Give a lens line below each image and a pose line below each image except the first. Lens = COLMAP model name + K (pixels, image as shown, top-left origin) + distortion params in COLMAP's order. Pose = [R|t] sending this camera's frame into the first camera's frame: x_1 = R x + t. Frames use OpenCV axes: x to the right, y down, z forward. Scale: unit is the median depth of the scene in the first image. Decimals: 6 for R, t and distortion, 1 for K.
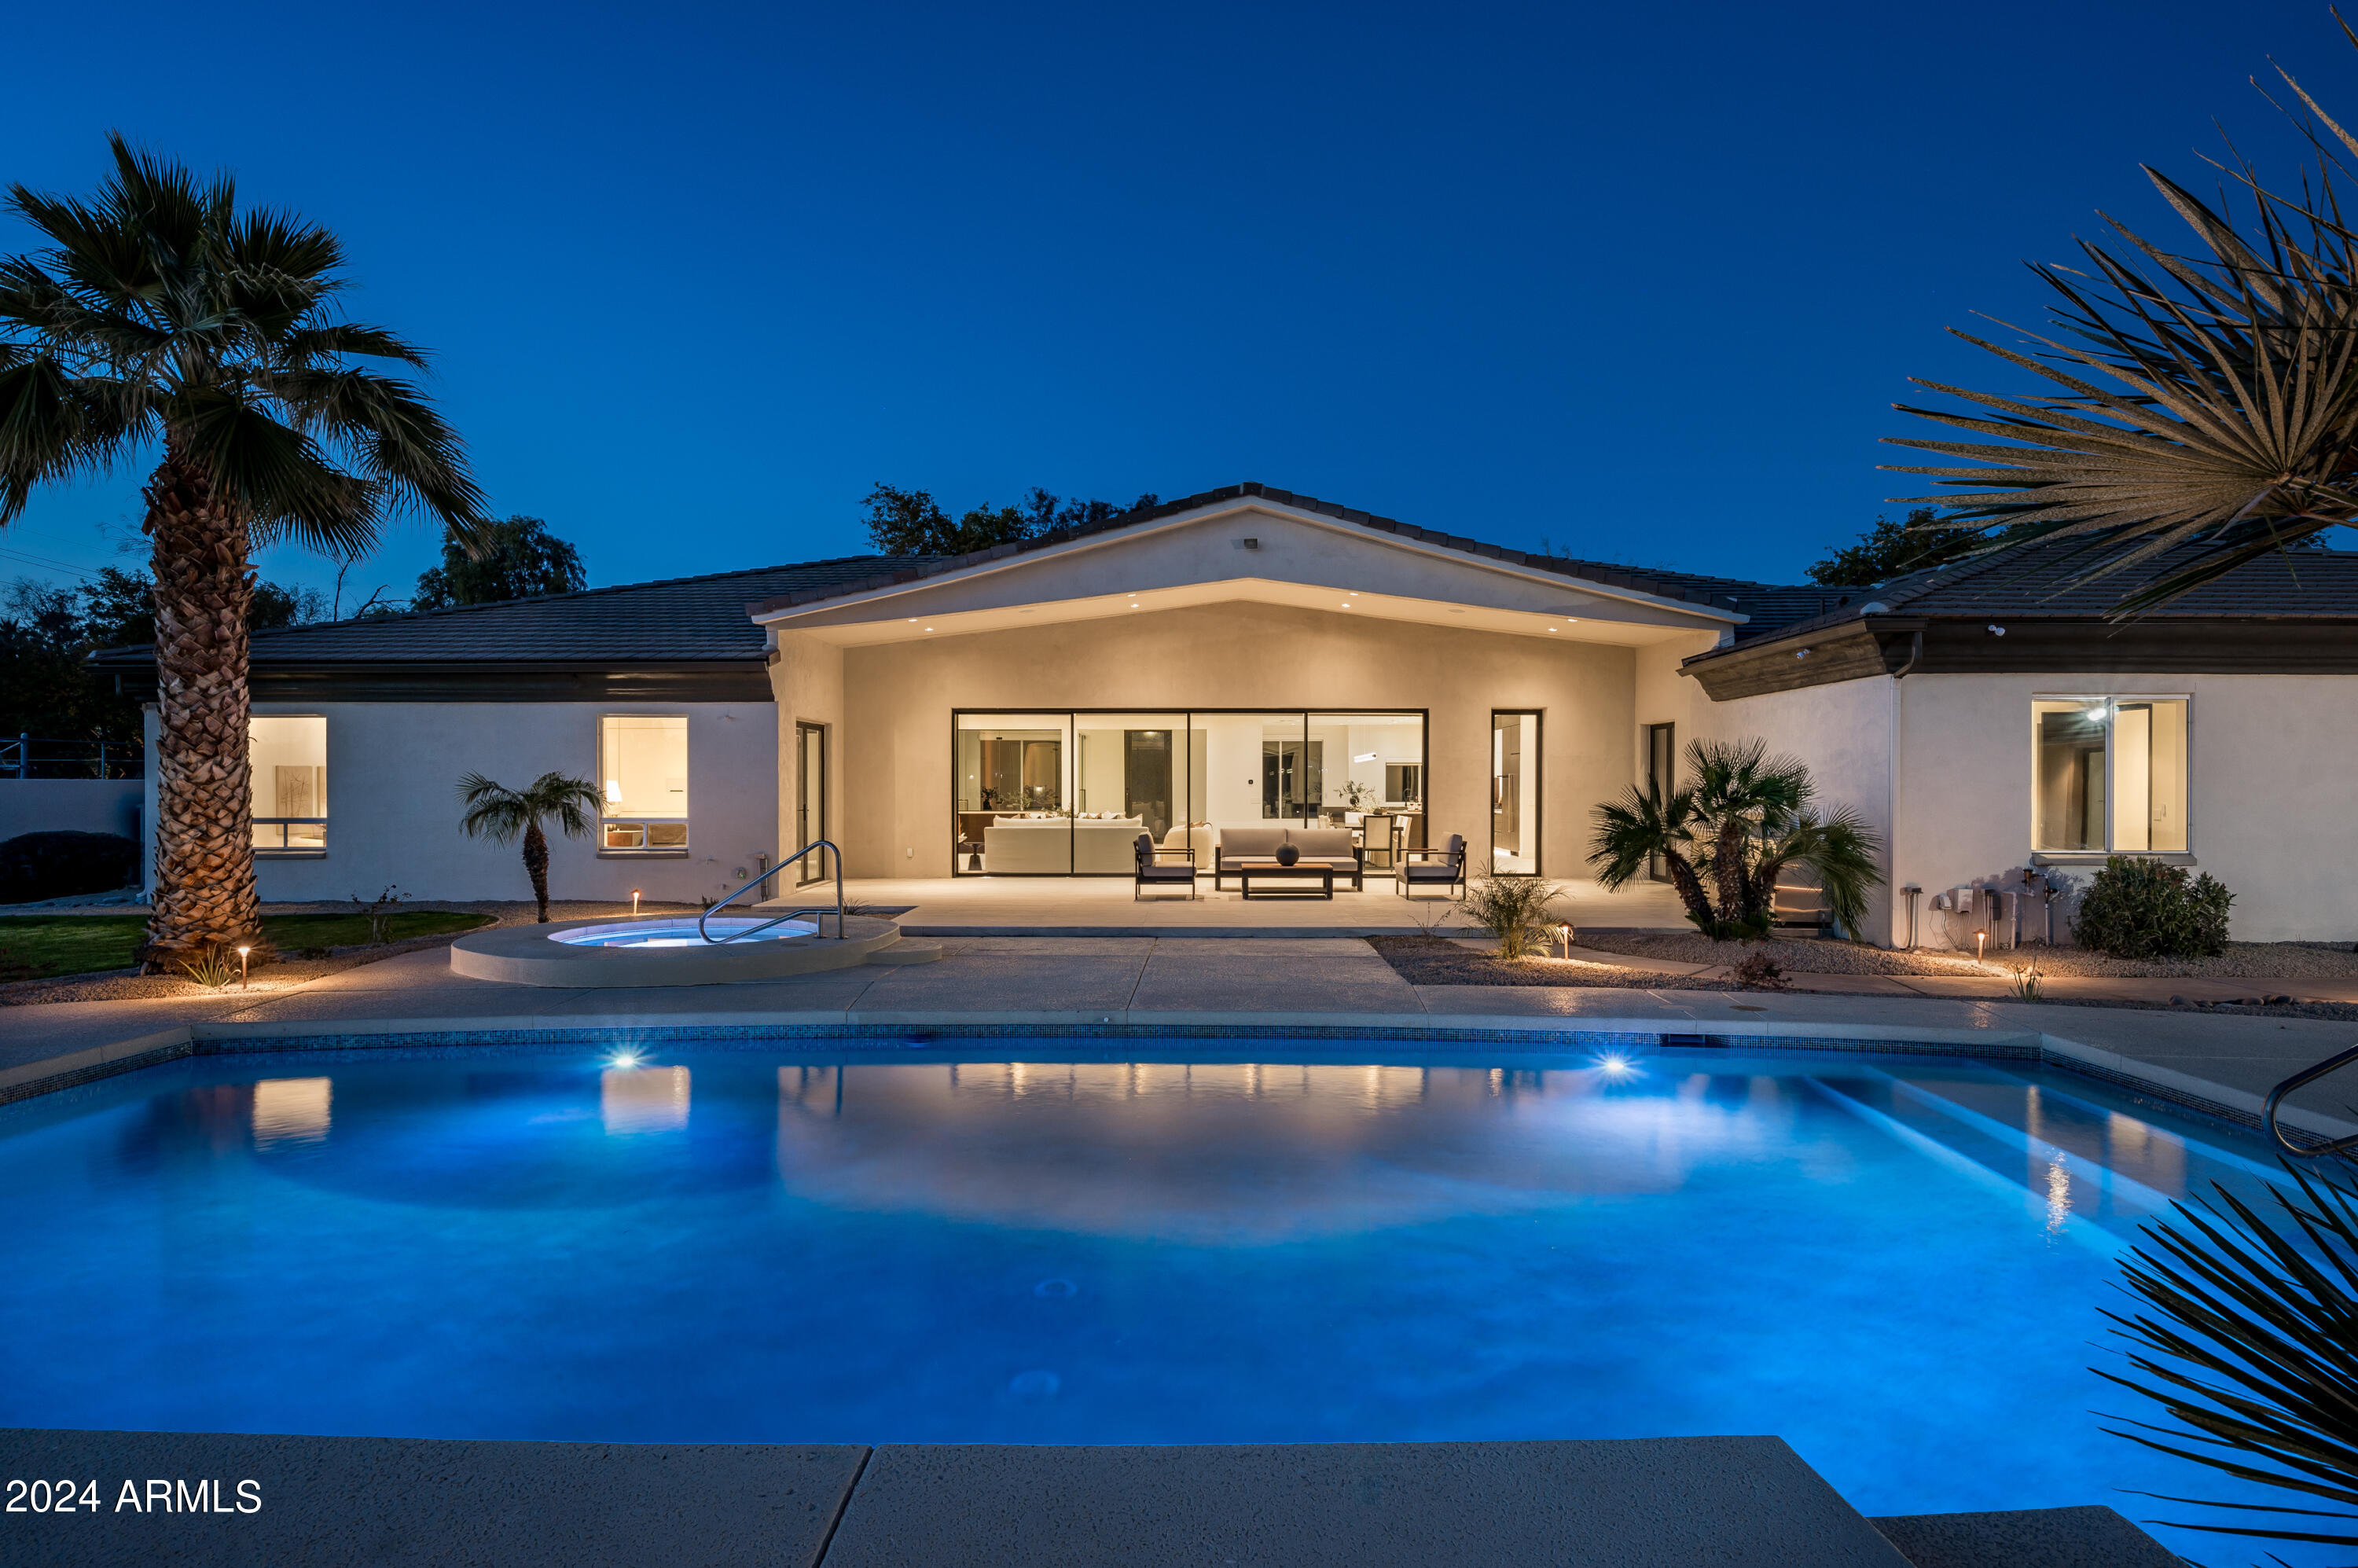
lens RADIAL K [[1303.4, 0, 1215.5], [0, 1303.4, 802.5], [0, 0, 1]] dist [-0.002692, 0.001101]
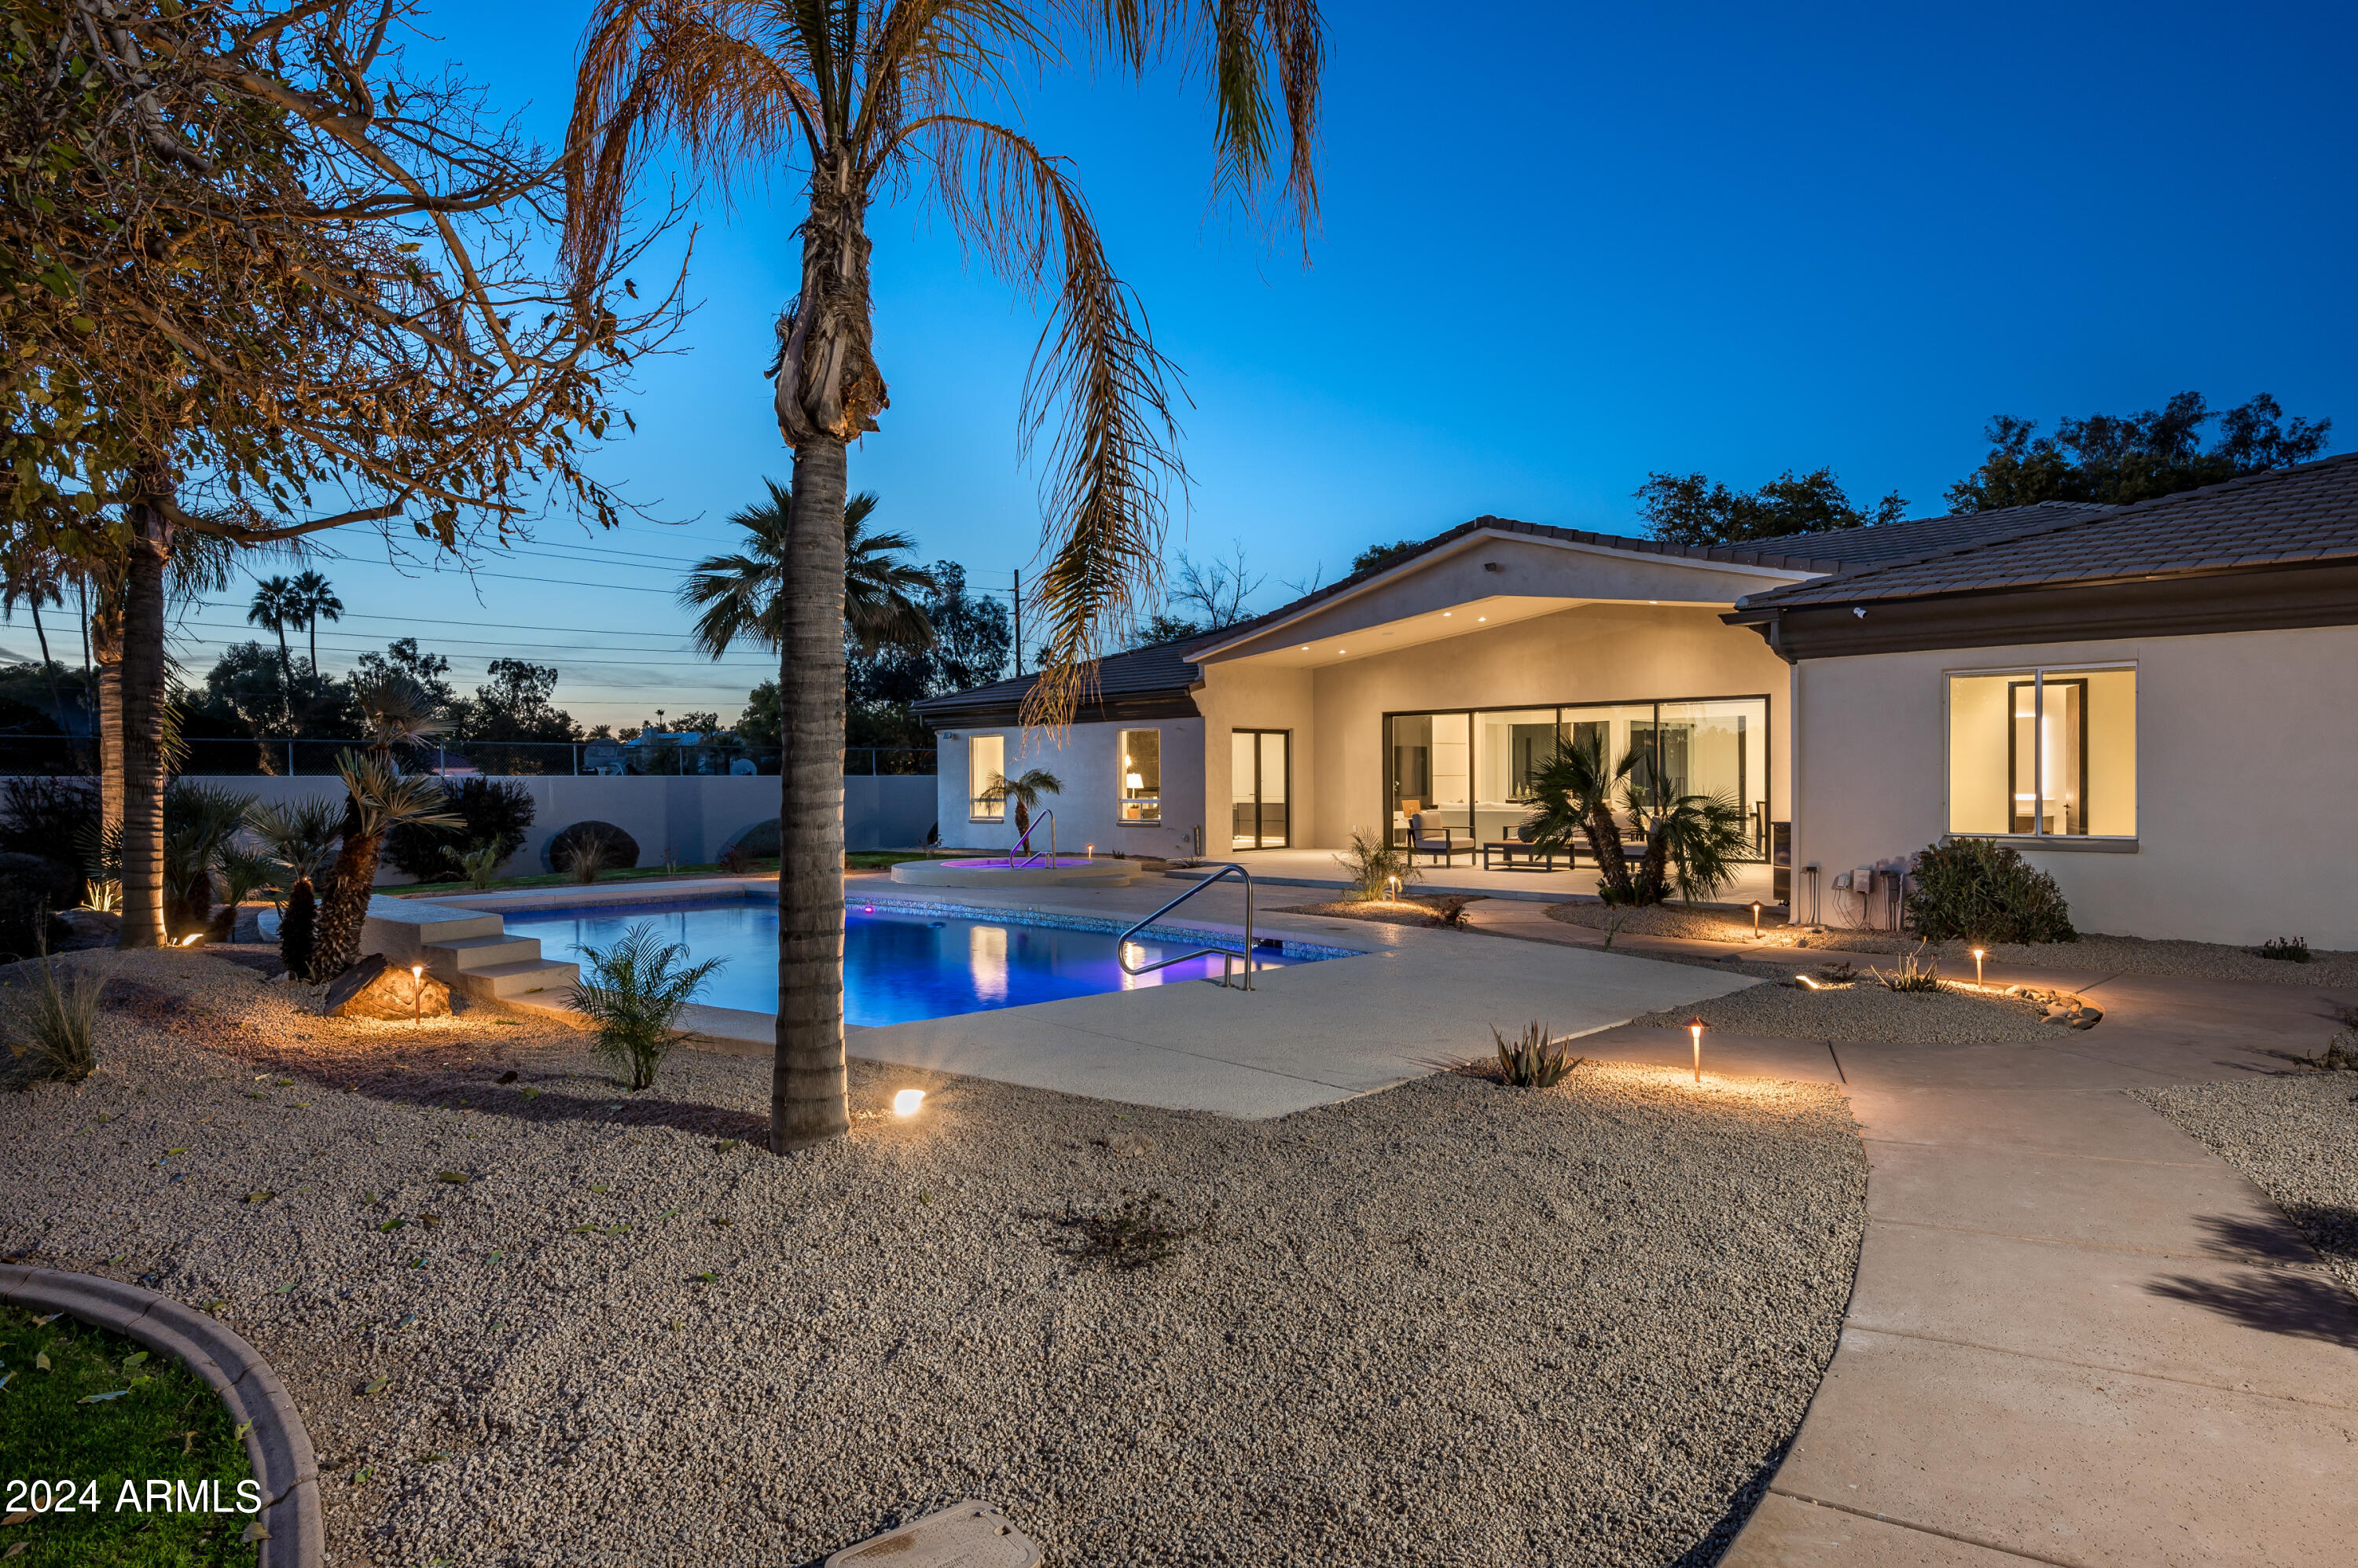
lens RADIAL K [[1474.5, 0, 1186.0], [0, 1474.5, 780.9], [0, 0, 1]] dist [0.000372, 0.001165]
pose [[0.707418, -0.005980, -0.706770, 0.781175], [-0.002017, 0.999943, -0.010479, 0.008513], [0.706792, 0.008839, 0.707366, -0.134470]]
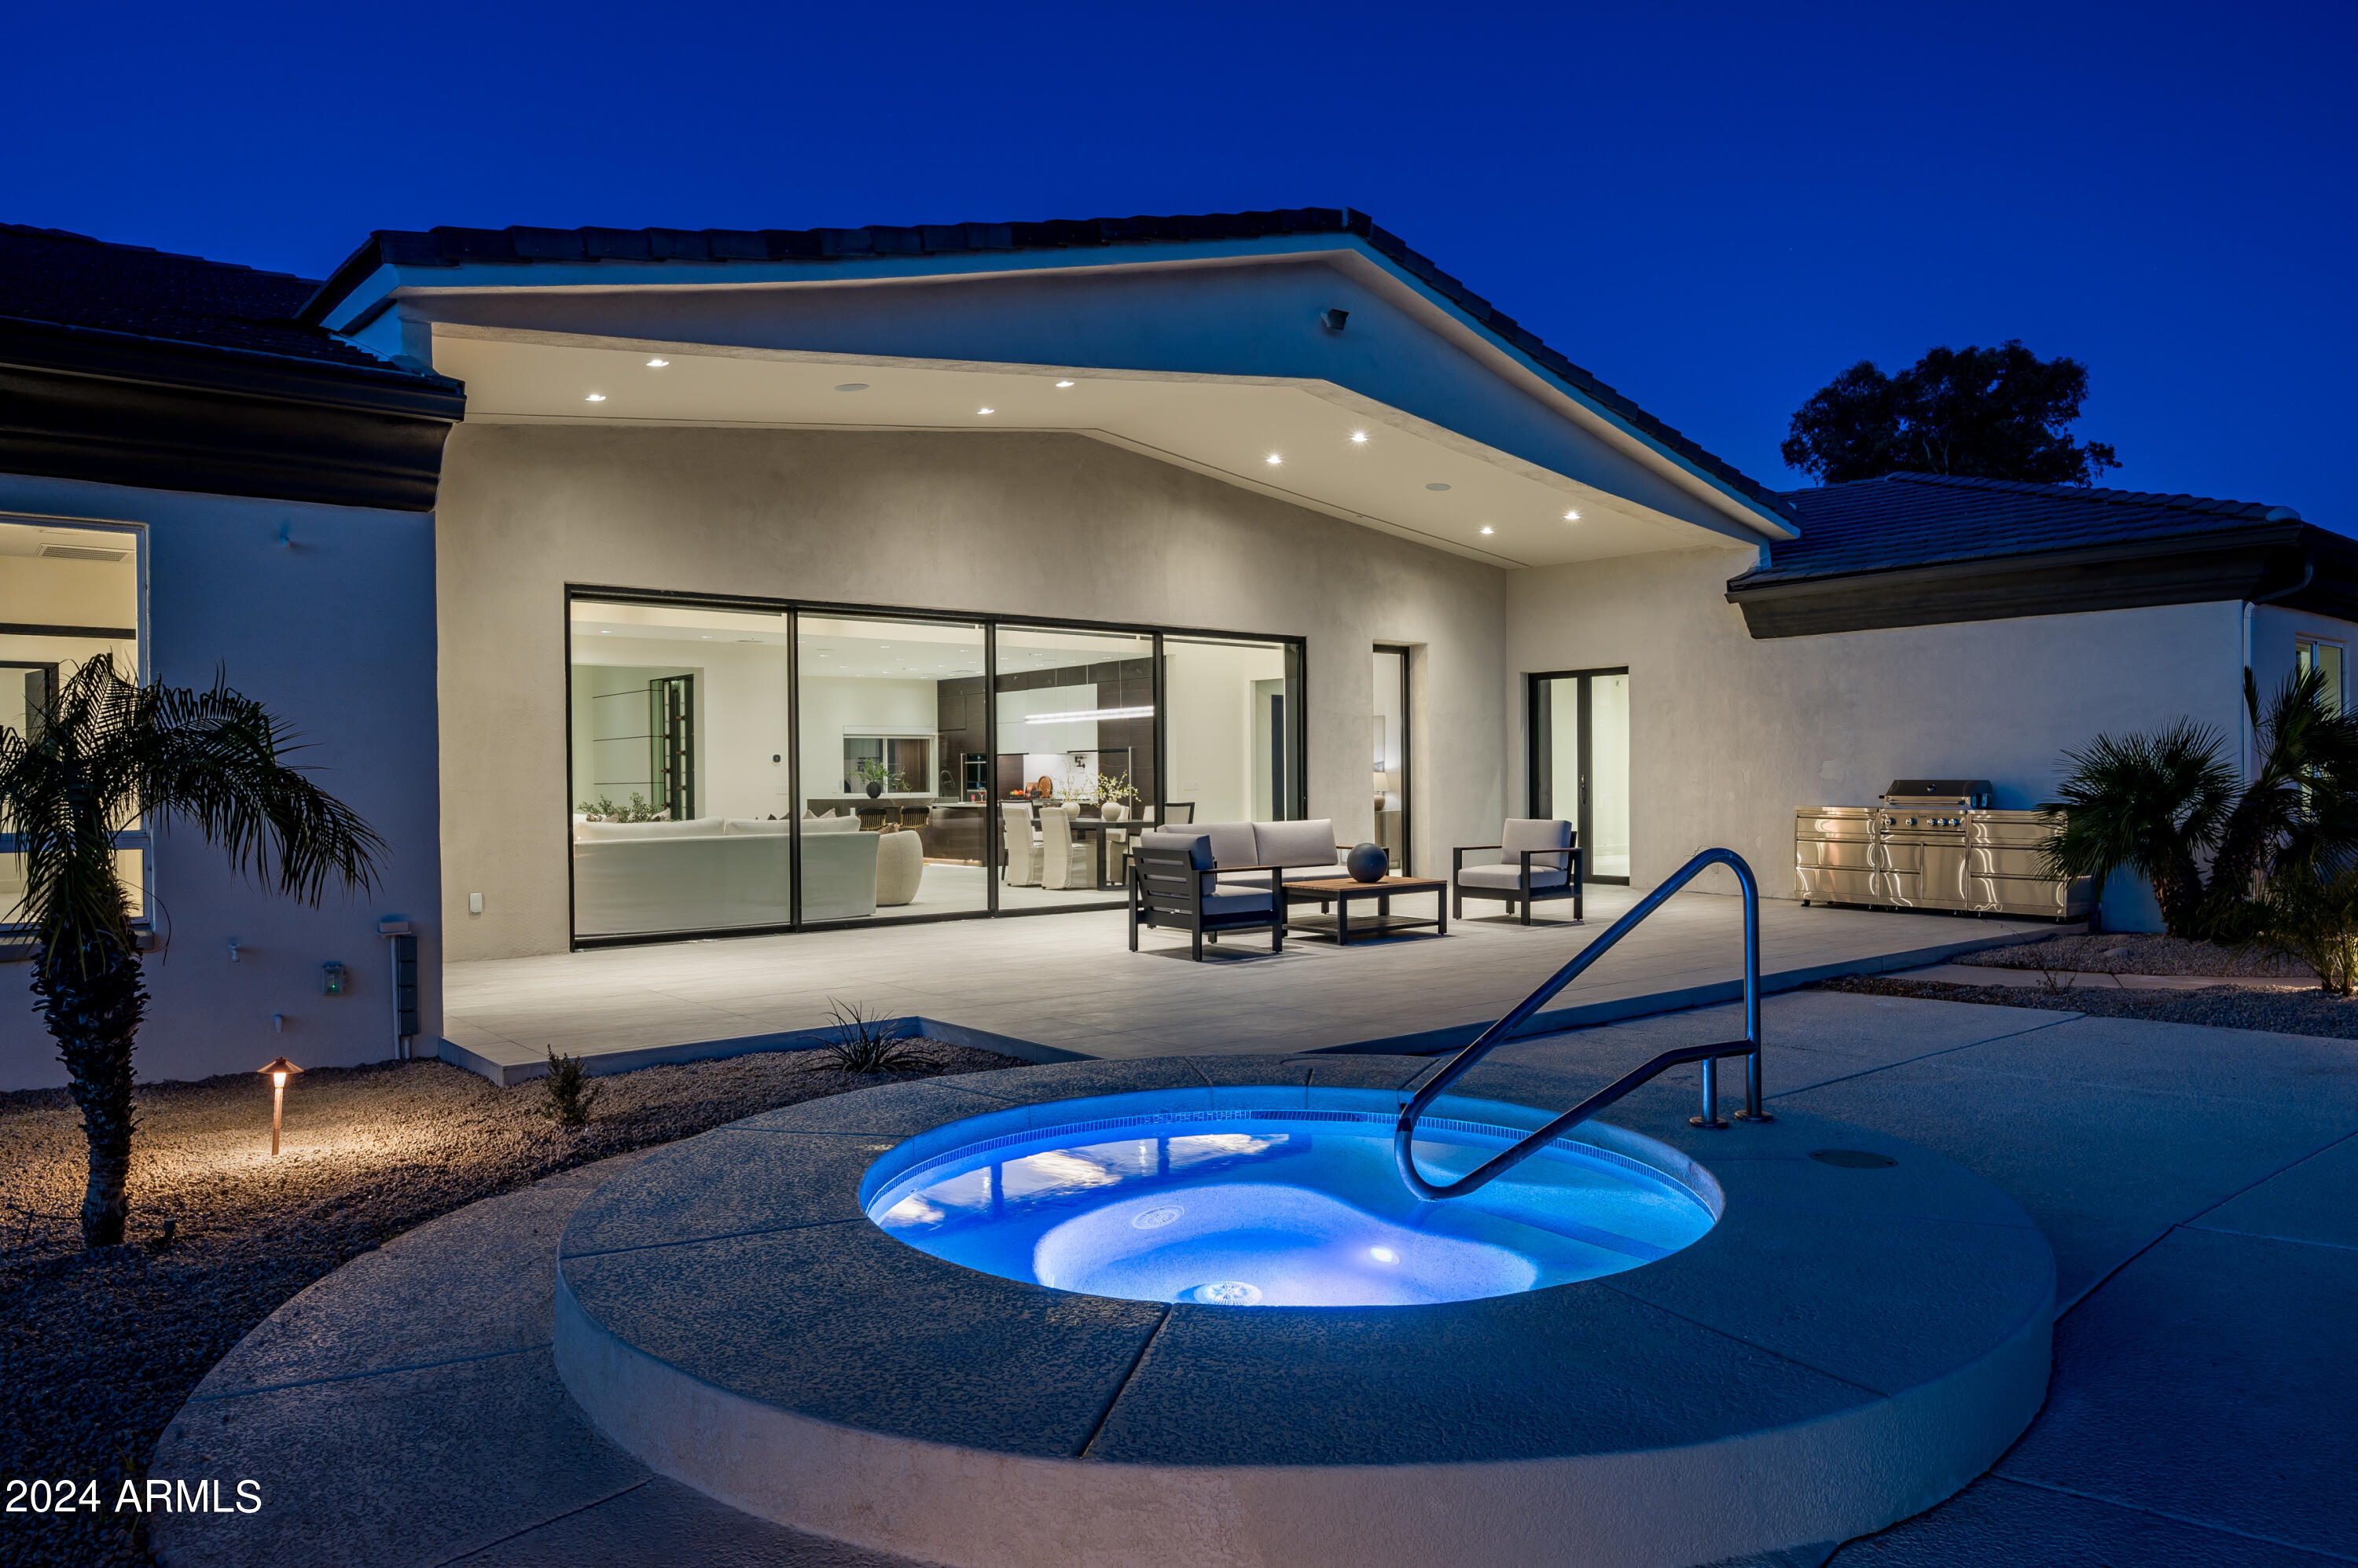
lens RADIAL K [[1635.3, 0, 1188.7], [0, 1635.3, 797.4], [0, 0, 1]] dist [-0.012588, -0.001072]
pose [[0.768055, -0.009976, 0.640307, -0.489745], [0.018159, 0.999816, -0.006204, 0.014005], [-0.640127, 0.016392, 0.768094, 0.502013]]
